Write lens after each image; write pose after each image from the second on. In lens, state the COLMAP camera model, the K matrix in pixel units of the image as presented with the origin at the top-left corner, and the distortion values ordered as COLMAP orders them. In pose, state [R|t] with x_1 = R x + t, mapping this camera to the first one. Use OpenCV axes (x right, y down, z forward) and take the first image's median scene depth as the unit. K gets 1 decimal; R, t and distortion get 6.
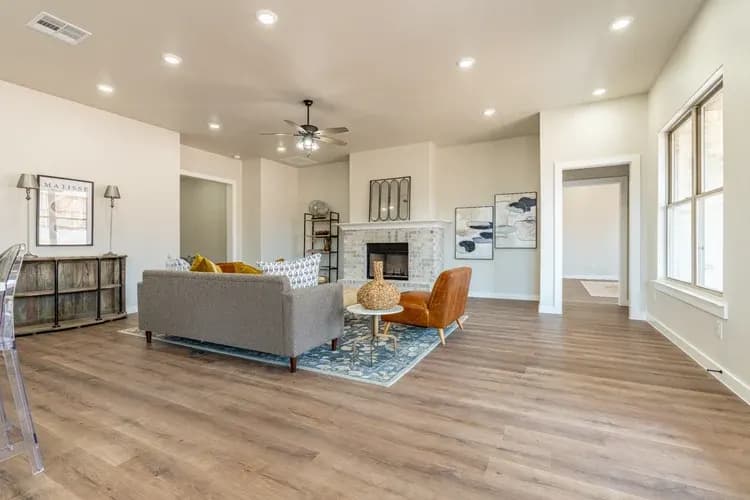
lens RADIAL K [[344.5, 0, 371.4], [0, 344.5, 246.7], [0, 0, 1]] dist [-0.003762, -0.000422]
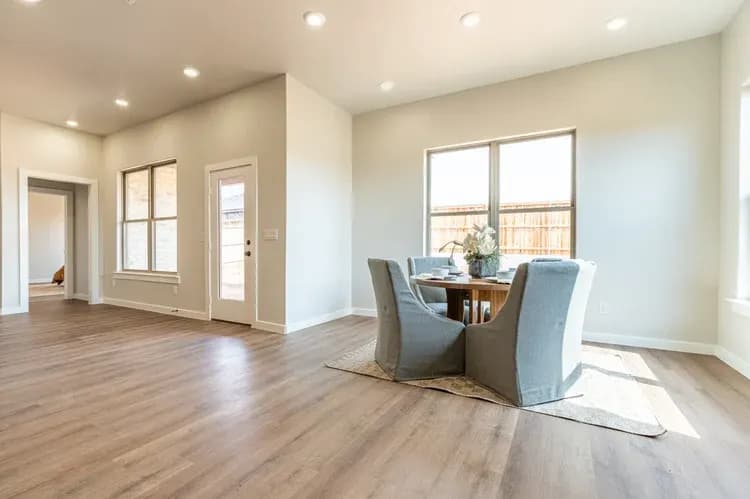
lens RADIAL K [[333.9, 0, 375.0], [0, 333.9, 249.5], [0, 0, 1]] dist [-0.000052, -0.000008]
pose [[0.019427, 0.003938, 0.999804, -0.439812], [0.006406, 0.999971, -0.004063, 0.011866], [-0.999791, 0.006484, 0.019401, -0.091312]]
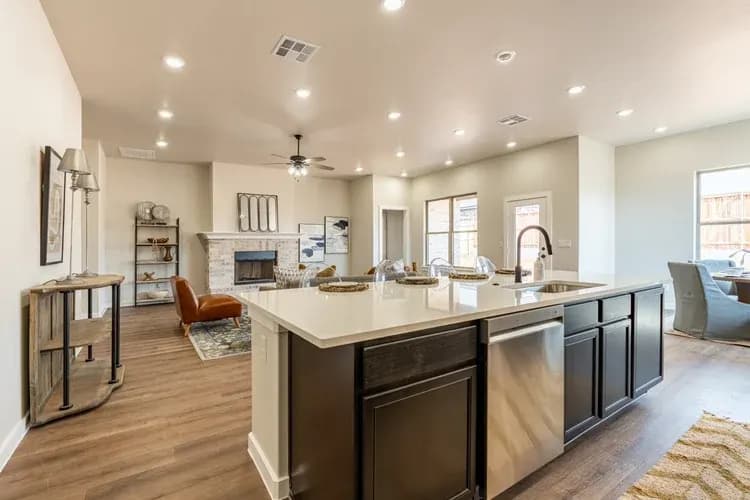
lens RADIAL K [[343.0, 0, 372.8], [0, 343.0, 243.2], [0, 0, 1]] dist [-0.001161, -0.000039]
pose [[0.477569, 0.005958, 0.878574, -1.018456], [0.013584, 0.999807, -0.014164, -0.021112], [-0.878489, 0.018699, 0.477396, 0.179970]]
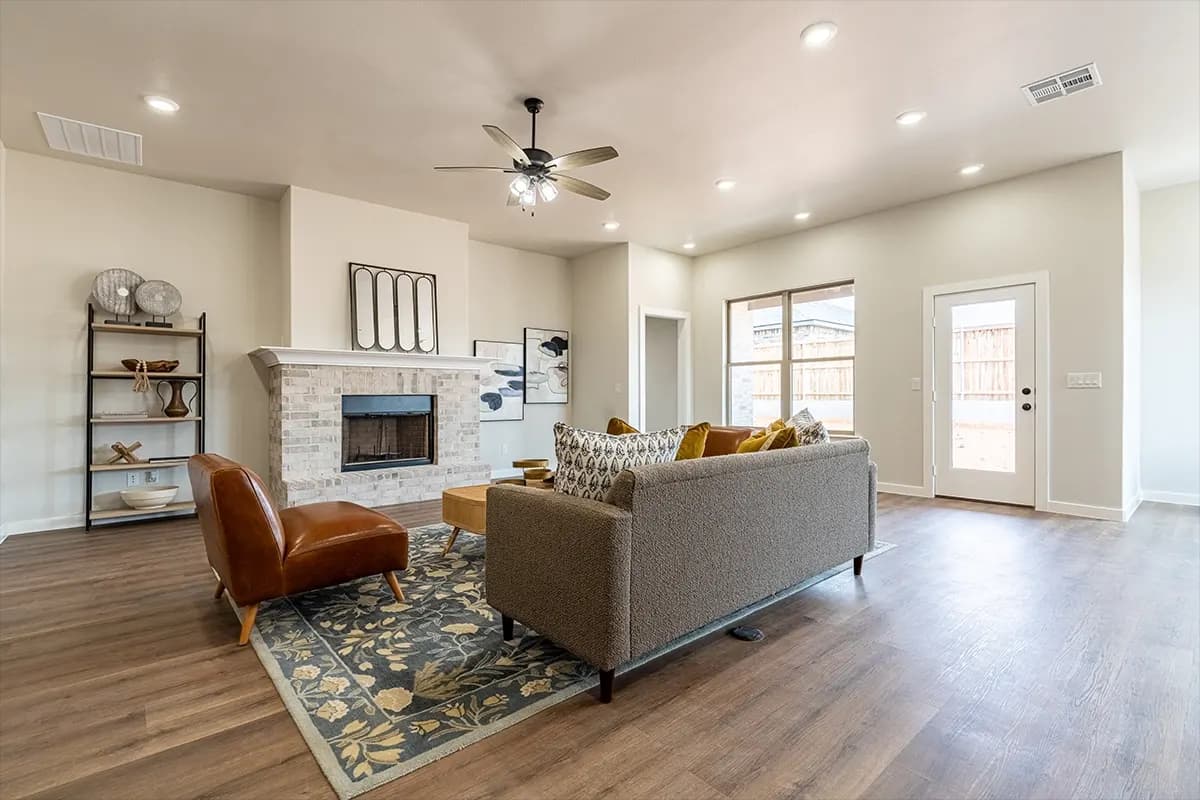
lens RADIAL K [[545.1, 0, 598.3], [0, 545.1, 397.3], [0, 0, 1]] dist [-0.002578, -0.000397]
pose [[0.361000, 0.004193, 0.932556, -0.790947], [0.008205, 0.999937, -0.007672, 0.001134], [-0.932530, 0.010421, 0.360943, 0.581448]]
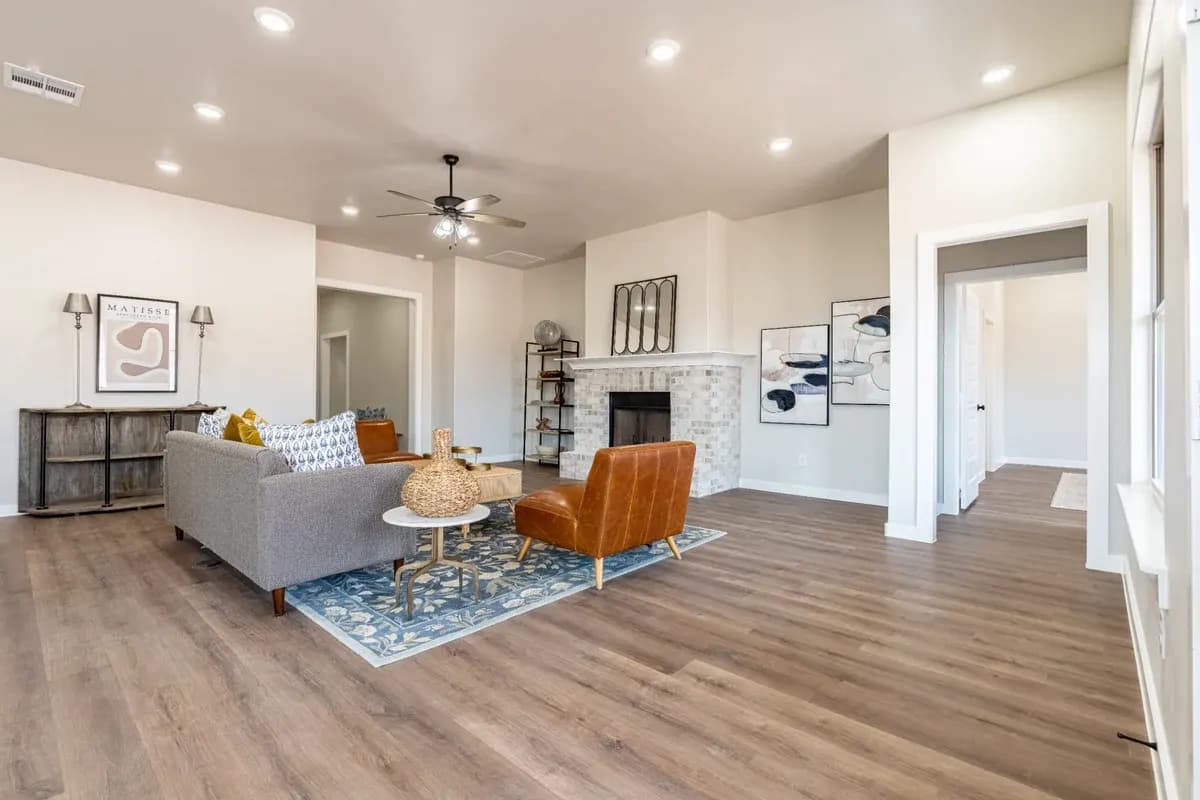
lens RADIAL K [[548.8, 0, 596.4], [0, 548.8, 389.2], [0, 0, 1]] dist [-0.001161, -0.000039]
pose [[0.967054, 0.009213, -0.254406, 0.283970], [-0.011581, 0.999902, -0.007814, -0.010108], [0.254310, 0.010503, 0.967066, 0.124893]]
